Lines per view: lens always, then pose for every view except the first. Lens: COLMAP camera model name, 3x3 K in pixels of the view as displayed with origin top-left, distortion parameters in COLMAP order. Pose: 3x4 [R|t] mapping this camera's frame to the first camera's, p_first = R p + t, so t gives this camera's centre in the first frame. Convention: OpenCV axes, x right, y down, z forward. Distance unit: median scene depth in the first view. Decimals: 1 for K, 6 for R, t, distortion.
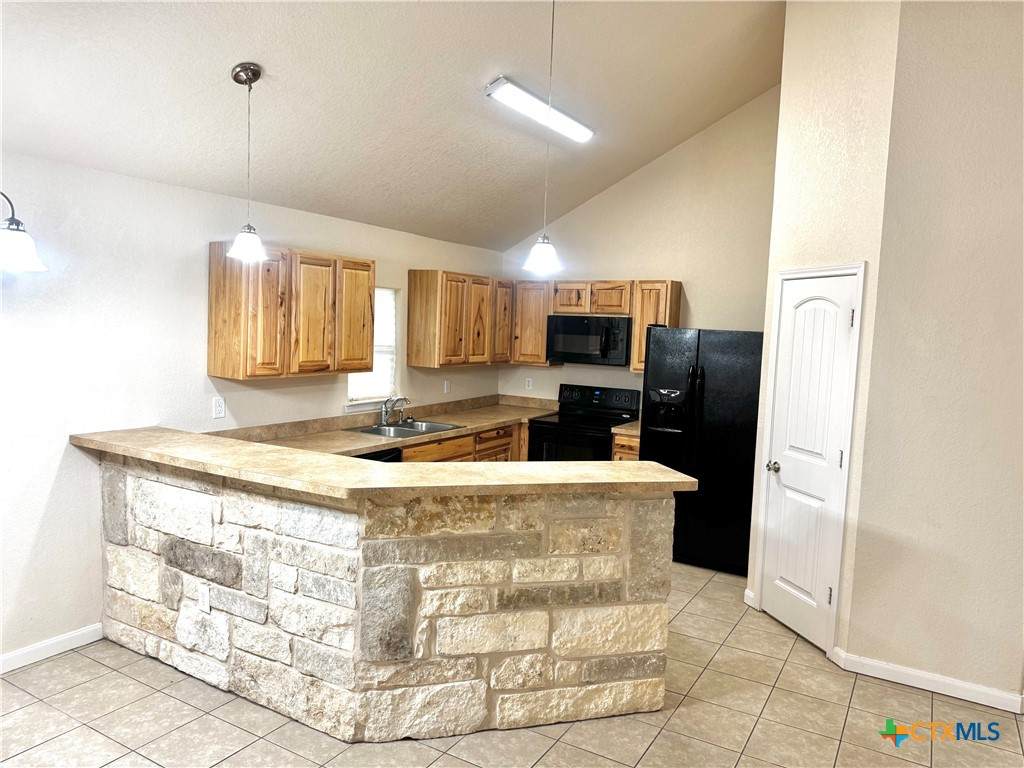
lens RADIAL K [[691.7, 0, 513.3], [0, 691.7, 382.7], [0, 0, 1]] dist [0.003386, -0.011598]
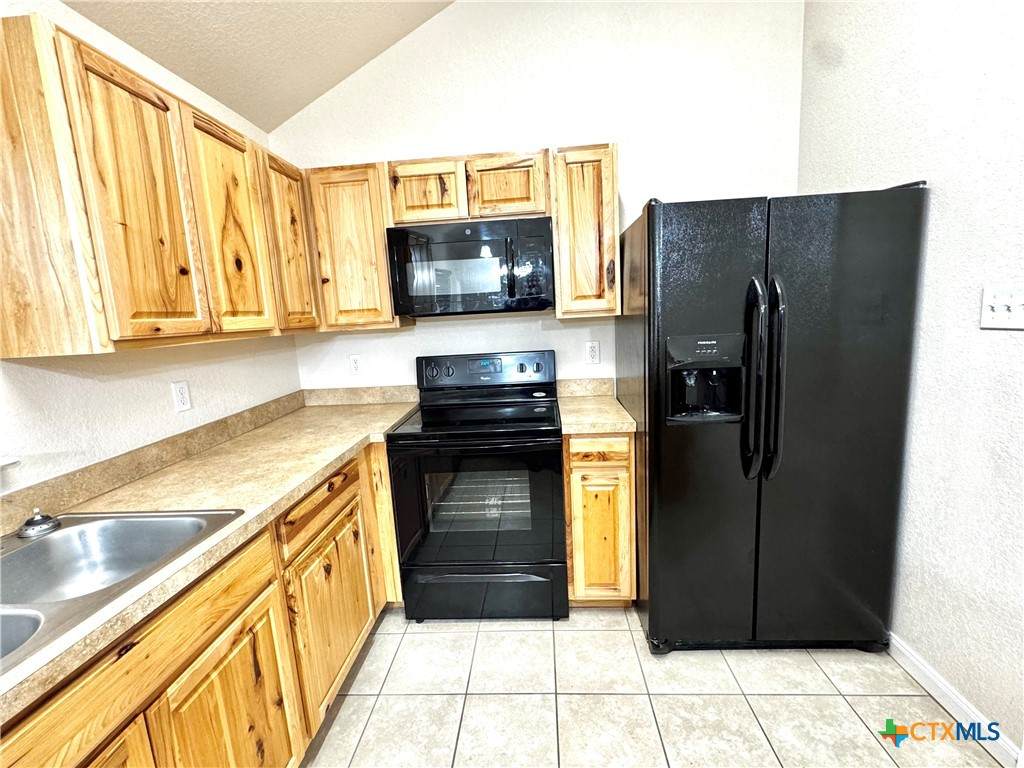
lens RADIAL K [[451.6, 0, 508.8], [0, 451.6, 383.2], [0, 0, 1]] dist [-0.005188, -0.000291]
pose [[0.890516, -0.156770, 0.427088, -0.031671], [0.126399, 0.987051, 0.098761, -0.004598], [-0.437041, -0.033965, 0.898800, 0.667623]]
